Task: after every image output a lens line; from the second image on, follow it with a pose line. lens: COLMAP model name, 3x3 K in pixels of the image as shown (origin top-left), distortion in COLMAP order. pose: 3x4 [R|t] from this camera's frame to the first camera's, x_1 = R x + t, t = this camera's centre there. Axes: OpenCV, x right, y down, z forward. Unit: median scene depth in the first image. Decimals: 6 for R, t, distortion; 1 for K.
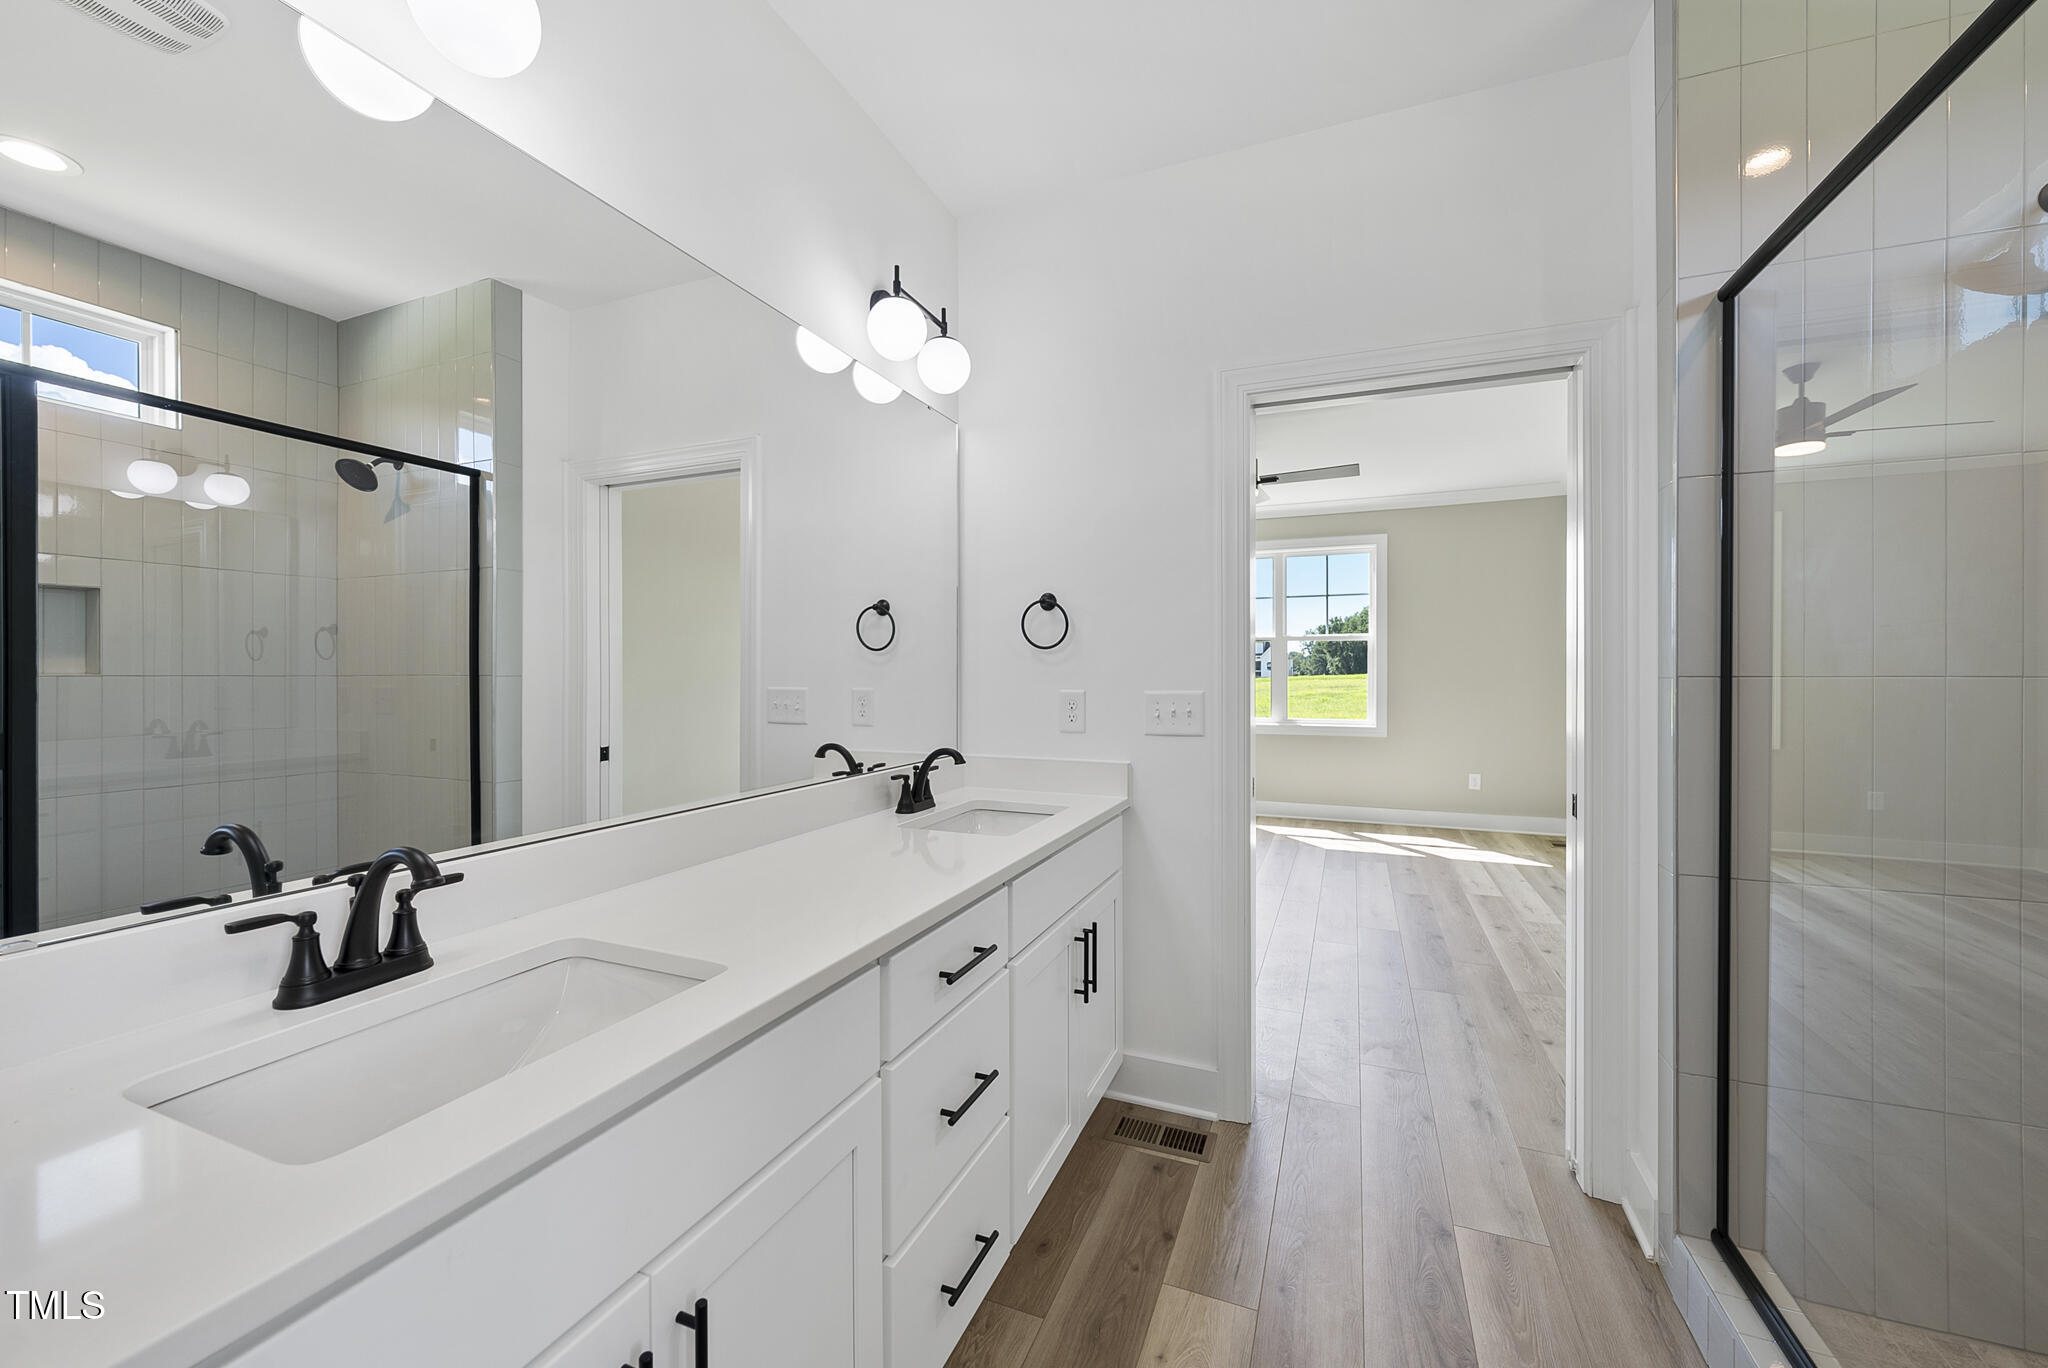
lens RADIAL K [[786.6, 0, 1023.1], [0, 786.6, 676.4], [0, 0, 1]] dist [-0.001155, 0.000399]
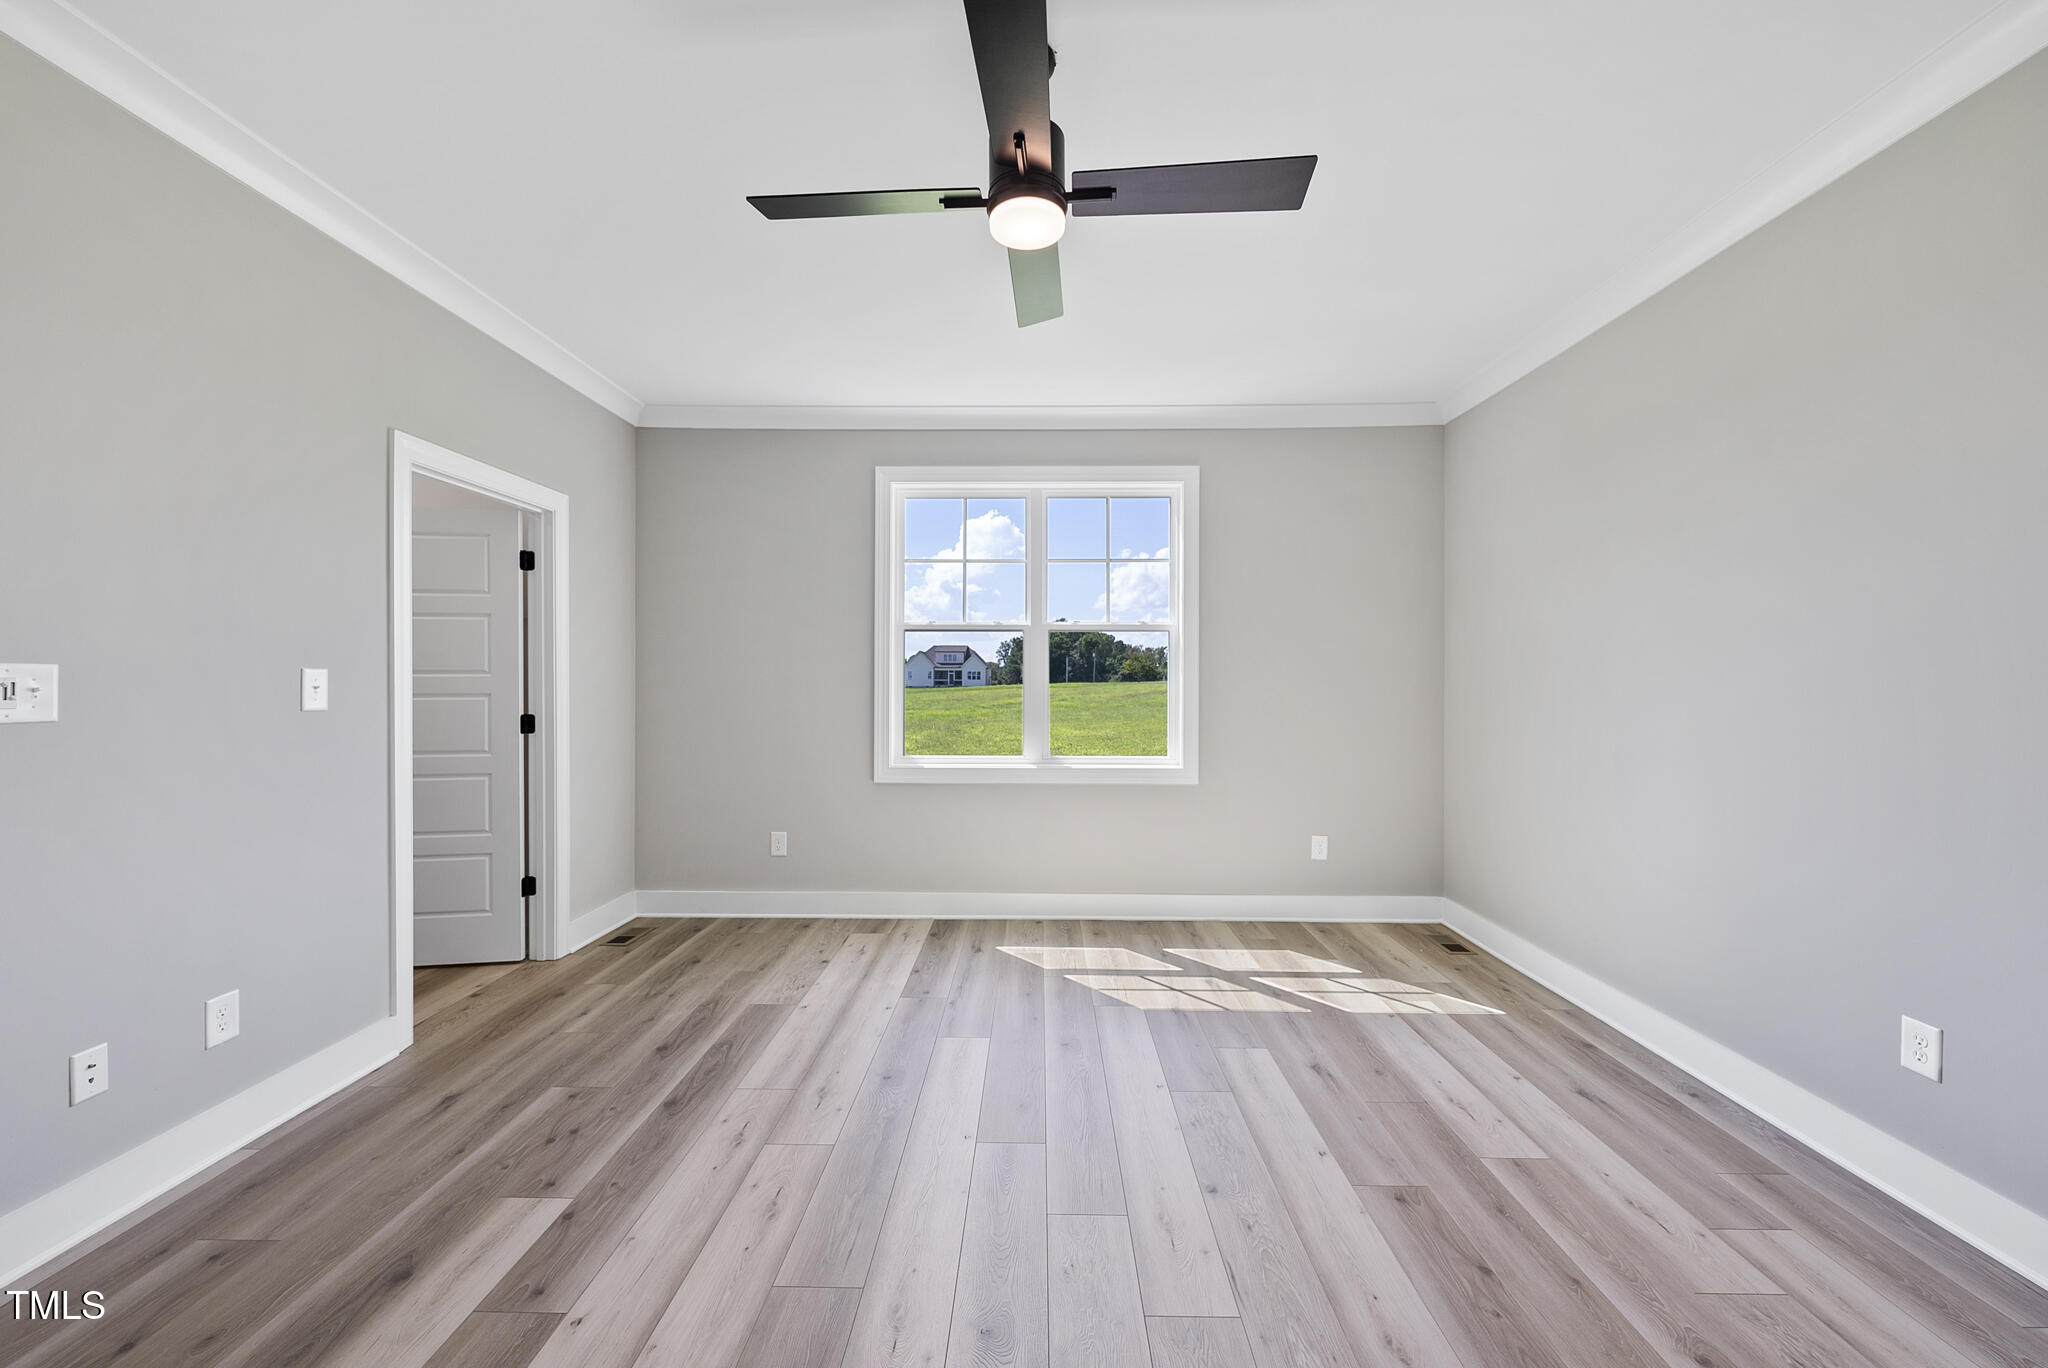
lens RADIAL K [[786.6, 0, 1024.1], [0, 786.6, 682.9], [0, 0, 1]] dist [-0.001155, 0.000399]
pose [[0.929957, -0.001688, 0.367665, 0.098157], [0.003124, 0.999990, -0.003311, -0.003431], [-0.367655, 0.004227, 0.929953, 0.469486]]
